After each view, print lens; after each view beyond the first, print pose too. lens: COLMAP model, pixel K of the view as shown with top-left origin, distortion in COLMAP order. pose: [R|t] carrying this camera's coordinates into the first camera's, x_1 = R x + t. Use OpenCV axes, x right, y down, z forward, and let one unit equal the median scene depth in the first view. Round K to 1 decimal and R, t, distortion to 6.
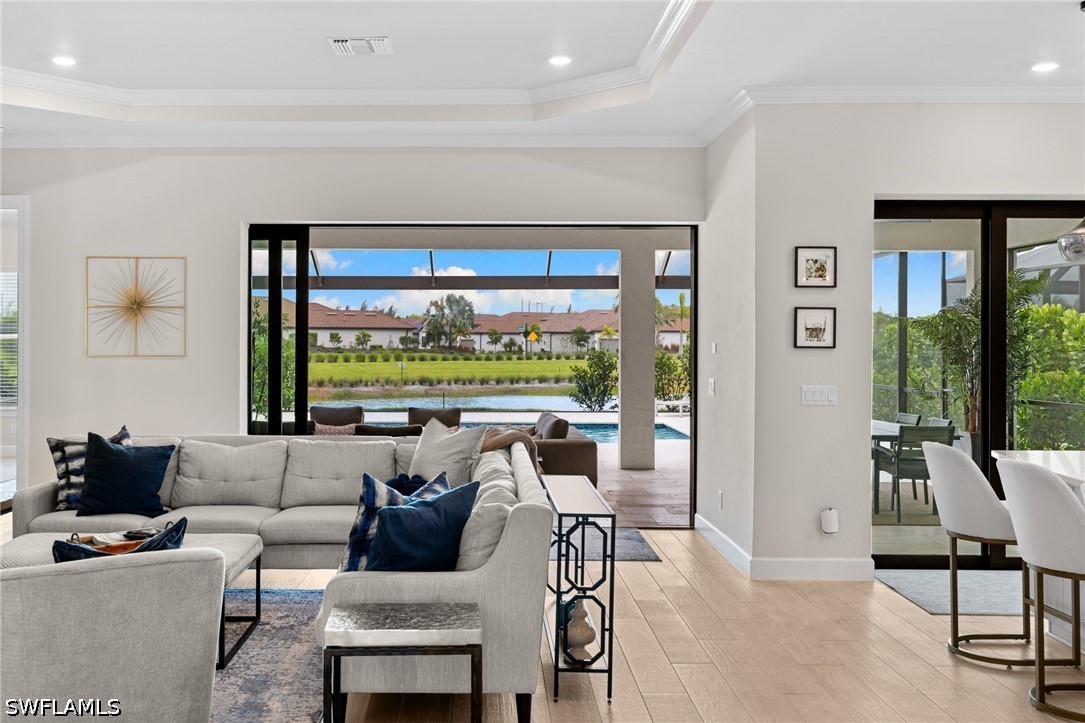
lens RADIAL K [[1066.0, 0, 475.8], [0, 1066.0, 337.0], [0, 0, 1]] dist [0.005814, 0.003791]
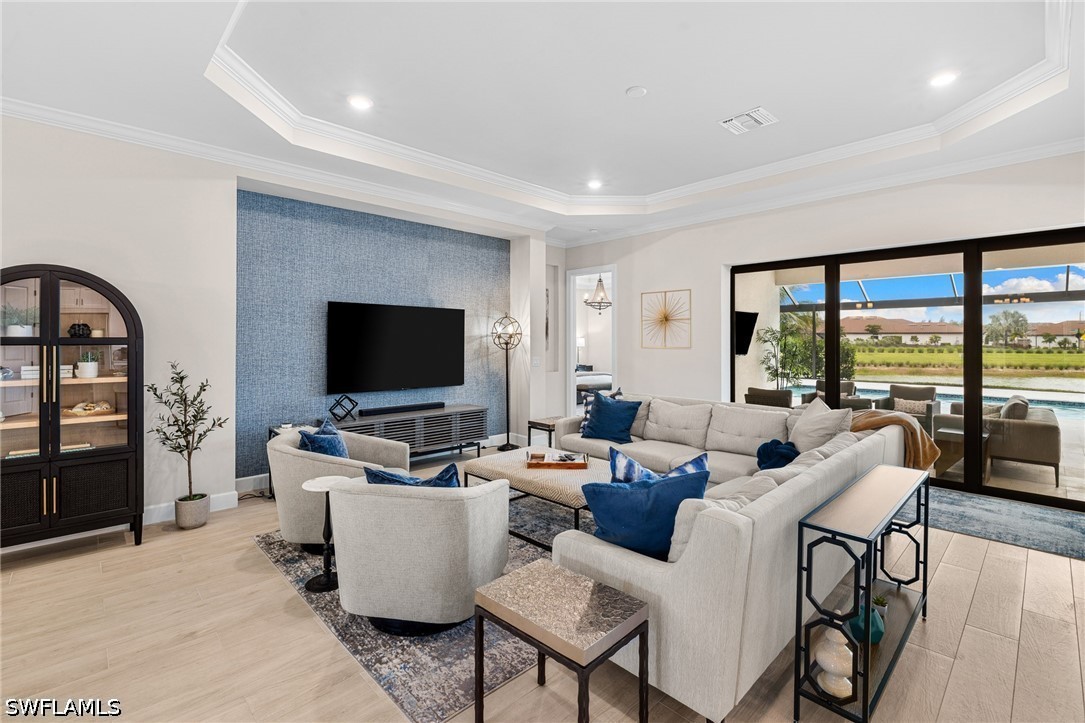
lens RADIAL K [[486.4, 0, 543.7], [0, 486.4, 340.0], [0, 0, 1]] dist [-0.005602, 0.000437]
pose [[0.699911, -0.002283, -0.714226, 0.116687], [0.003696, 0.999993, 0.000426, 0.004608], [0.714220, -0.002938, 0.699915, 0.291488]]
